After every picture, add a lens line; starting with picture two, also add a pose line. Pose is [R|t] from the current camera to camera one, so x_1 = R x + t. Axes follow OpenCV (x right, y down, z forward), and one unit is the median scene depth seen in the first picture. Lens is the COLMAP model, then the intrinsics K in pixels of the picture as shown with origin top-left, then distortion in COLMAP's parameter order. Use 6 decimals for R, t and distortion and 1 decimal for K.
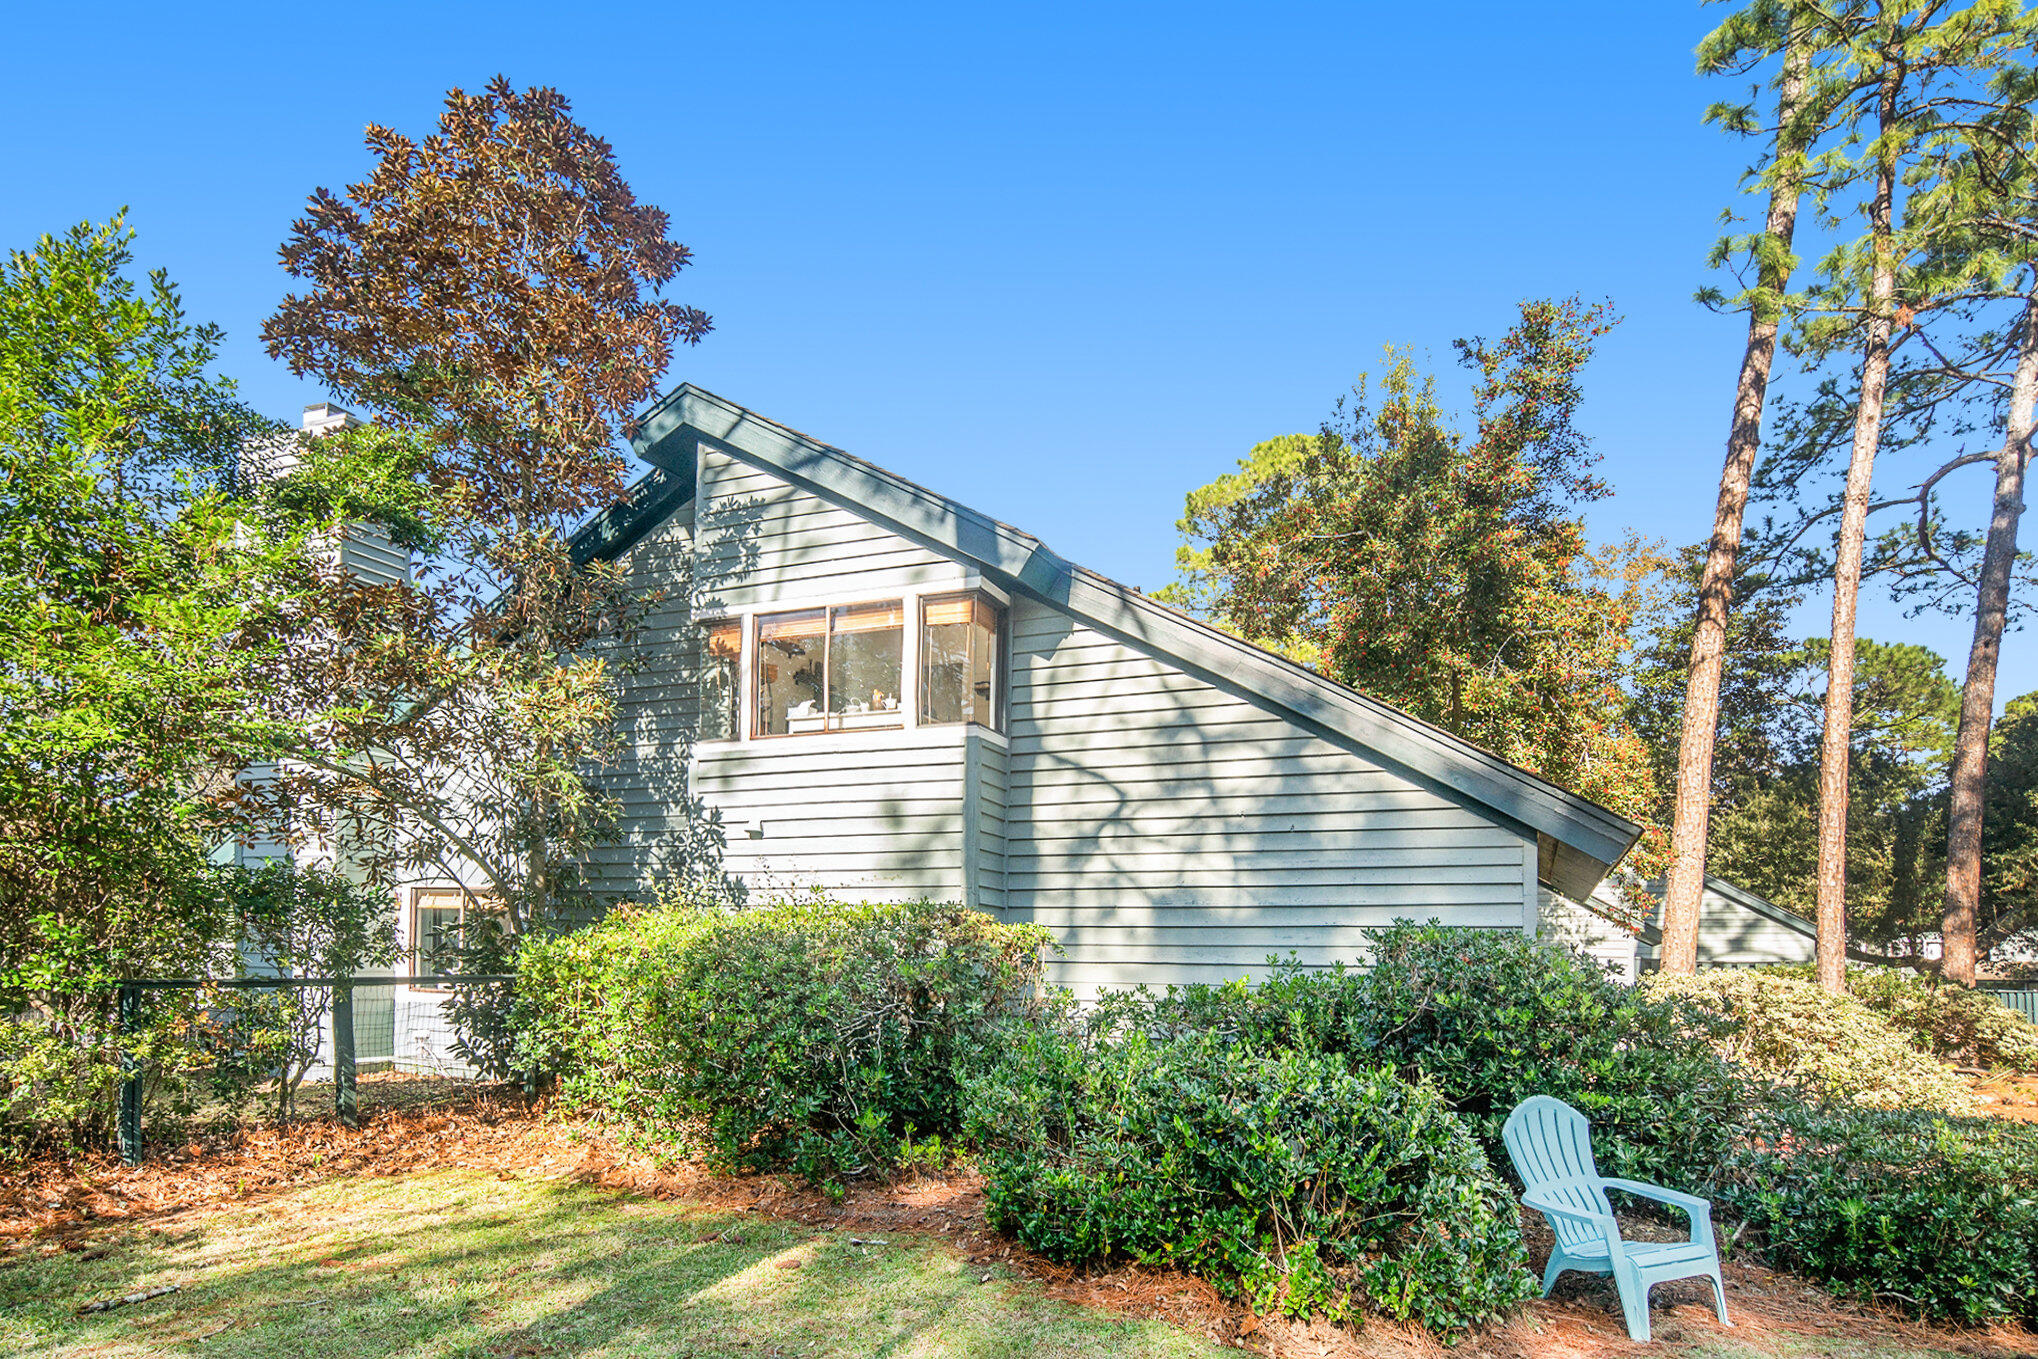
lens RADIAL K [[1158.3, 0, 1019.0], [0, 1158.3, 679.5], [0, 0, 1]] dist [0.004027, 0.001185]
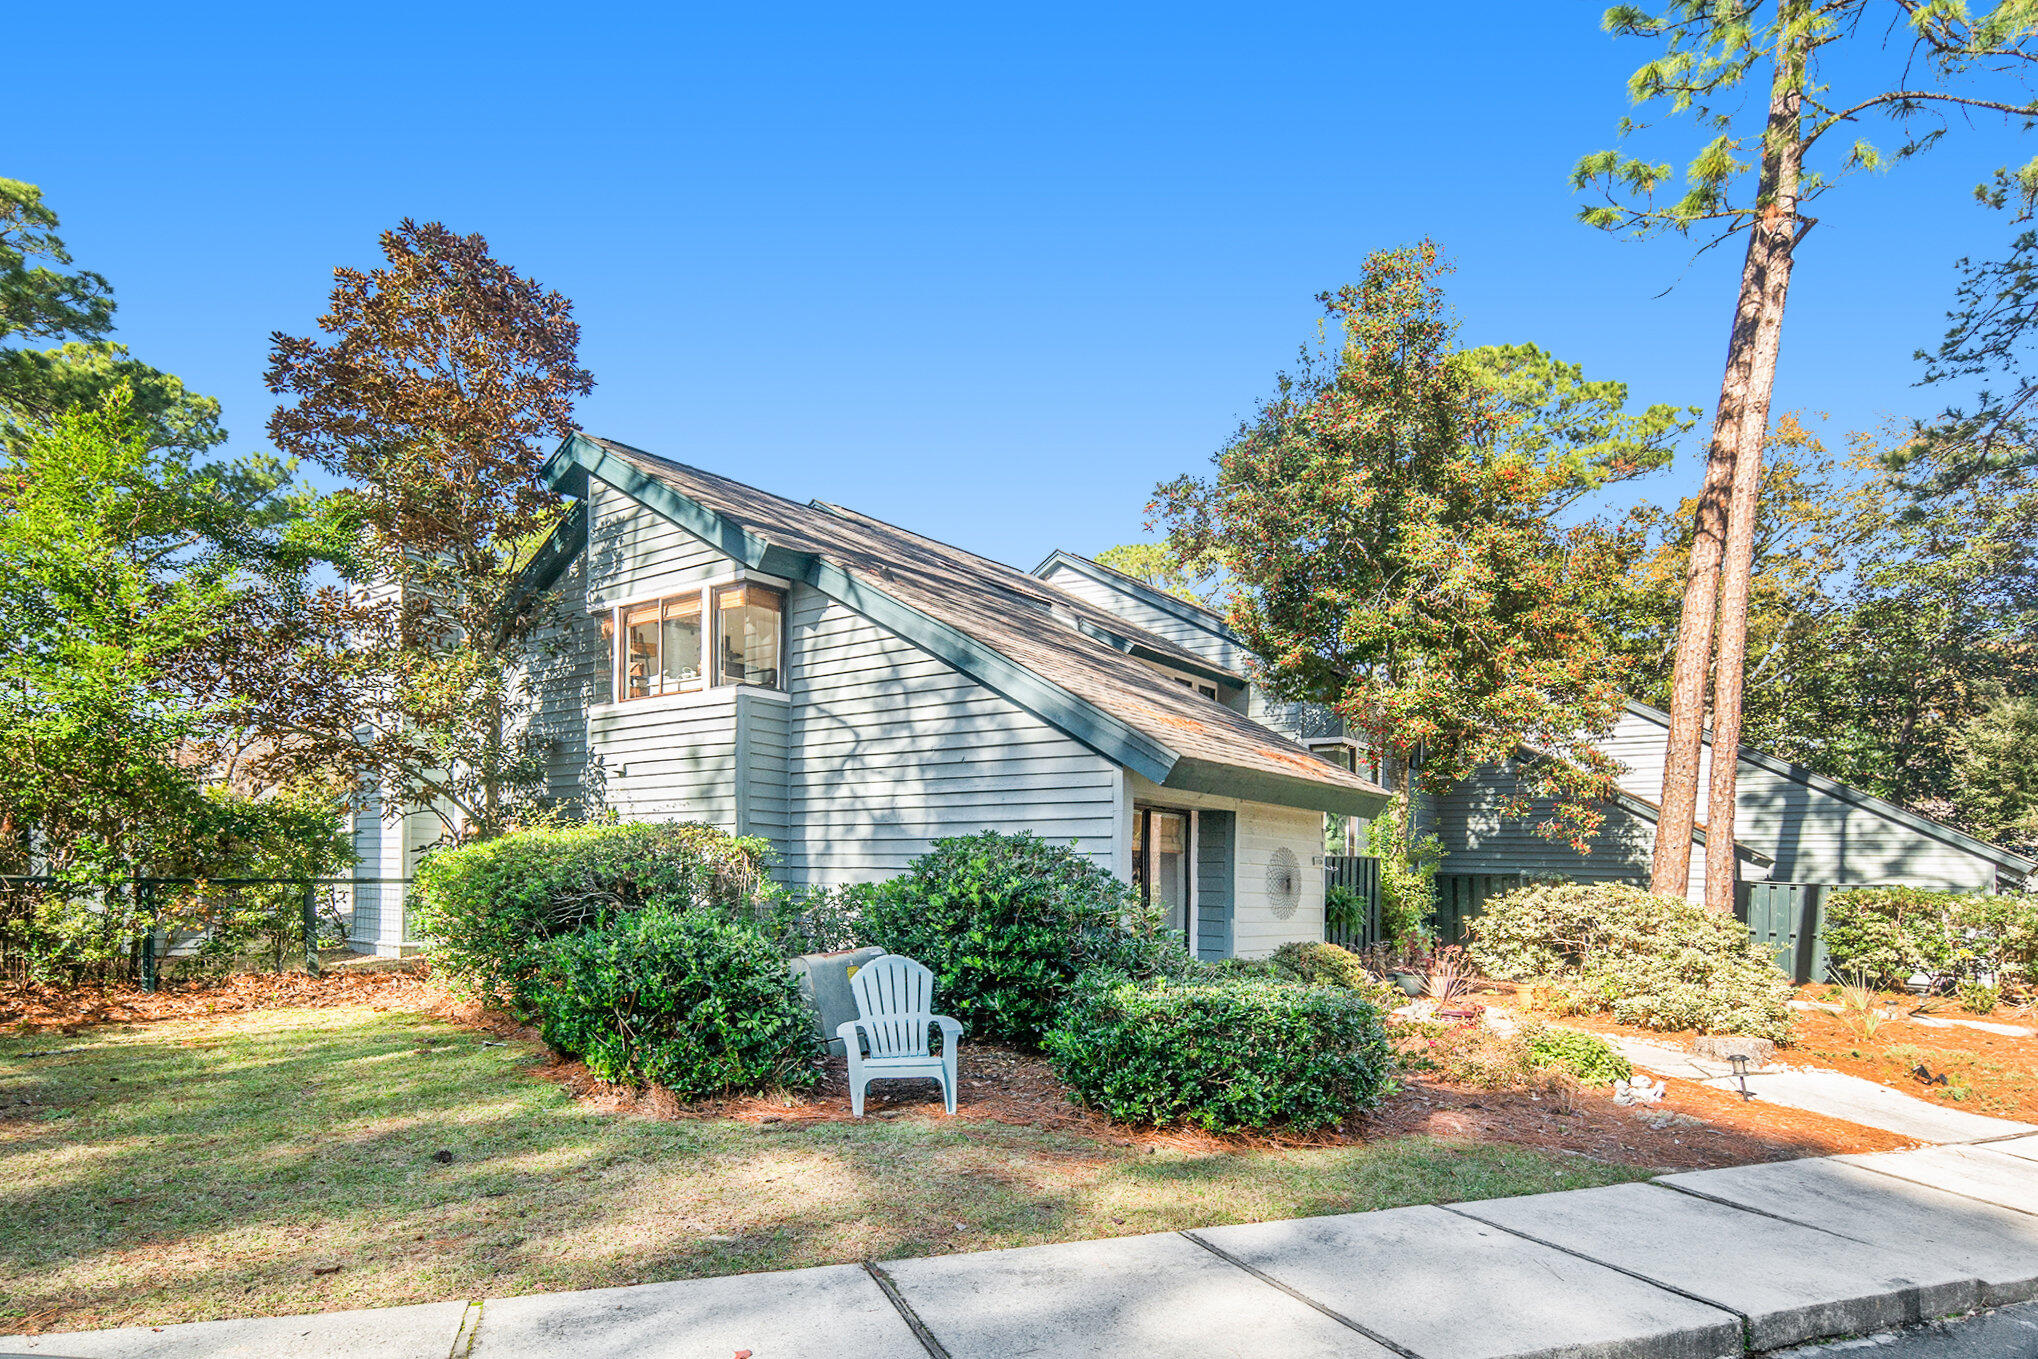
lens RADIAL K [[1136.0, 0, 1019.0], [0, 1136.0, 679.5], [0, 0, 1]] dist [0.007108, 0.000443]
pose [[0.967800, -0.042286, -0.248144, 0.550958], [0.055518, 0.997371, 0.046564, -0.009579], [0.245522, -0.058841, 0.967603, -0.144056]]
